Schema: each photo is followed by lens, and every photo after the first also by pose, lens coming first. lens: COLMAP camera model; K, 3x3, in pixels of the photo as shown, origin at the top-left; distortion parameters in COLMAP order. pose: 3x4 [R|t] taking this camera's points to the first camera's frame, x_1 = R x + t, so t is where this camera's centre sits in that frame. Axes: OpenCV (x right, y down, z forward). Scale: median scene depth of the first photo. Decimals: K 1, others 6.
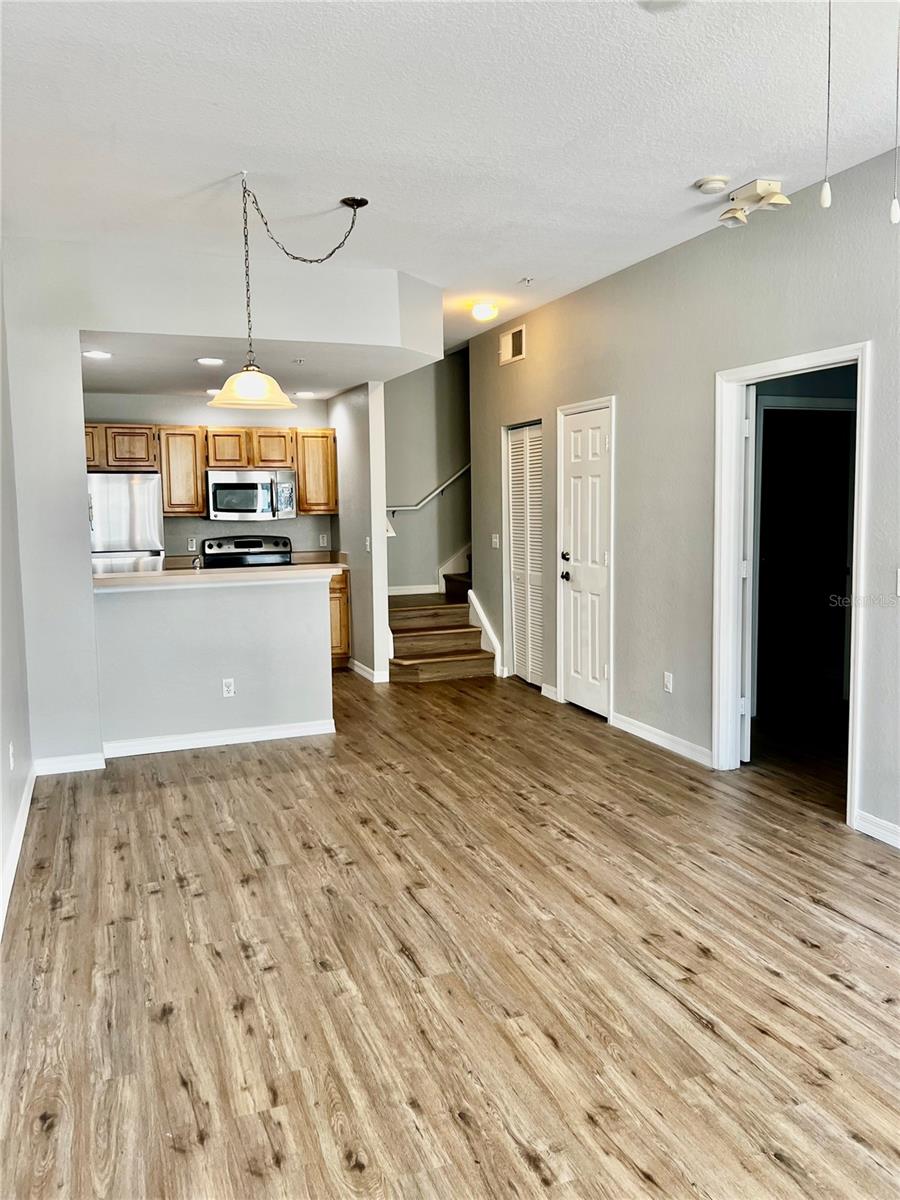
lens RADIAL K [[904.6, 0, 440.7], [0, 904.6, 599.3], [0, 0, 1]] dist [0.051529, -0.067978]
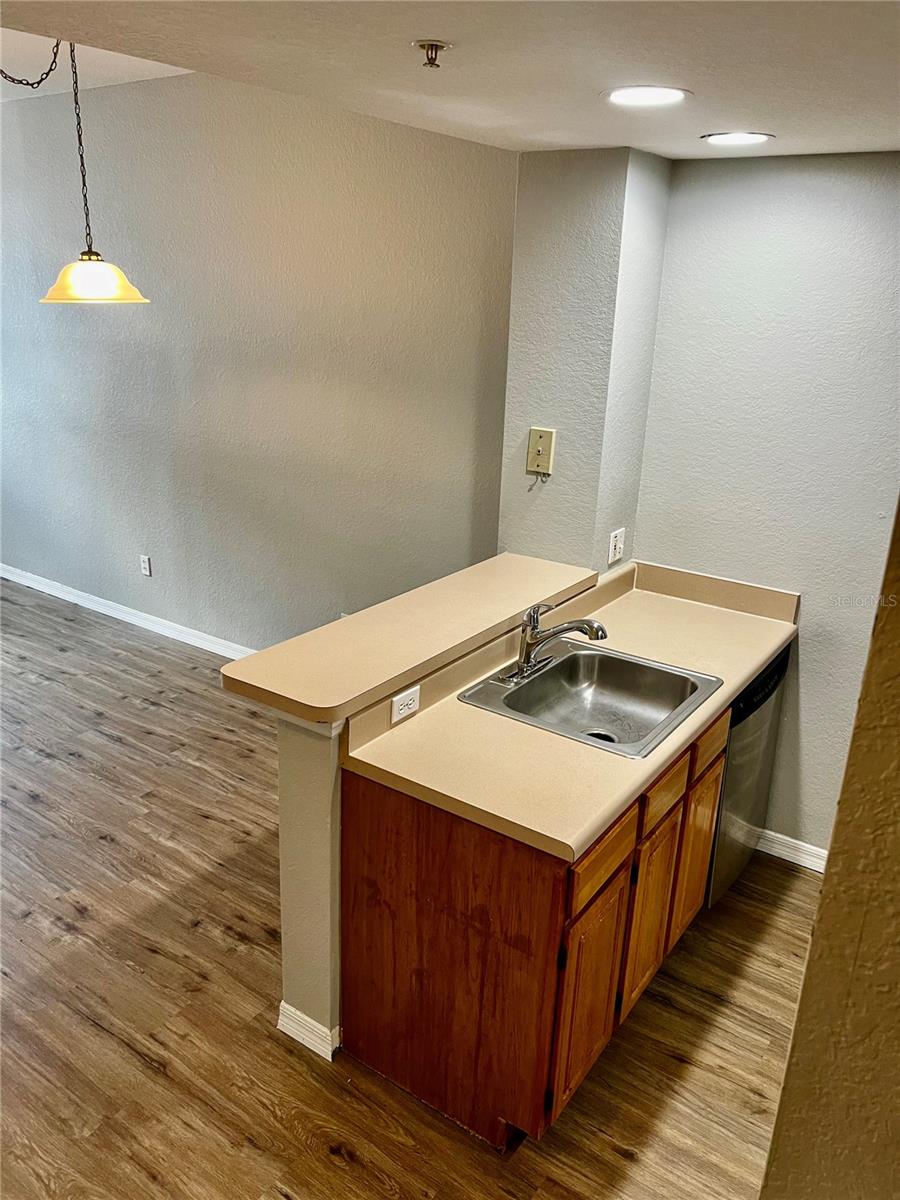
lens RADIAL K [[904.6, 0, 439.4], [0, 904.6, 609.5], [0, 0, 1]] dist [0.051529, -0.067978]
pose [[-0.830543, 0.180095, -0.527034, 0.023992], [-0.078914, 0.898678, 0.431451, -0.354065], [0.551336, 0.399930, -0.732178, 1.942615]]
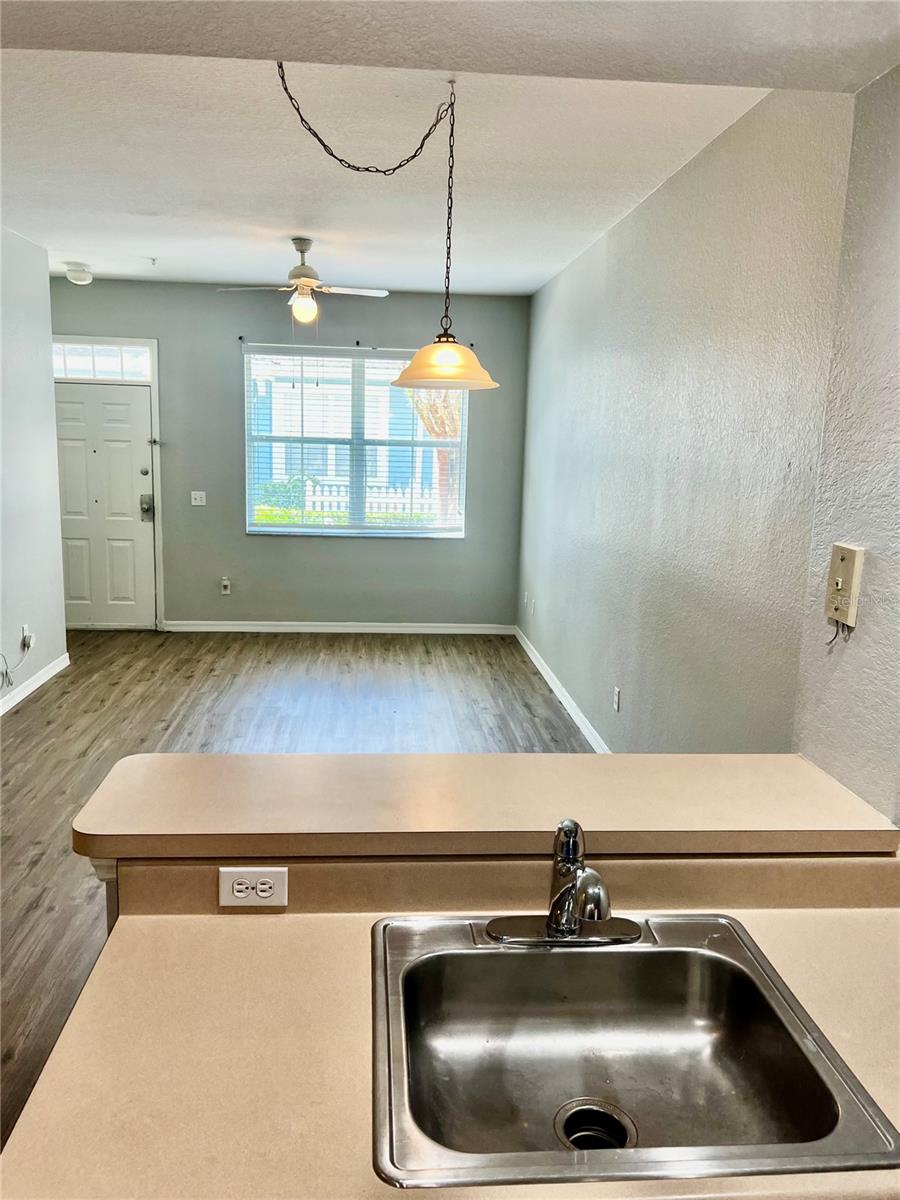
lens RADIAL K [[904.6, 0, 447.0], [0, 904.6, 592.3], [0, 0, 1]] dist [0.051529, -0.067978]
pose [[-0.960987, -0.059827, 0.270047, -0.445907], [0.017313, 0.961403, 0.274599, -0.262444], [-0.276053, 0.268561, -0.922859, 1.817179]]
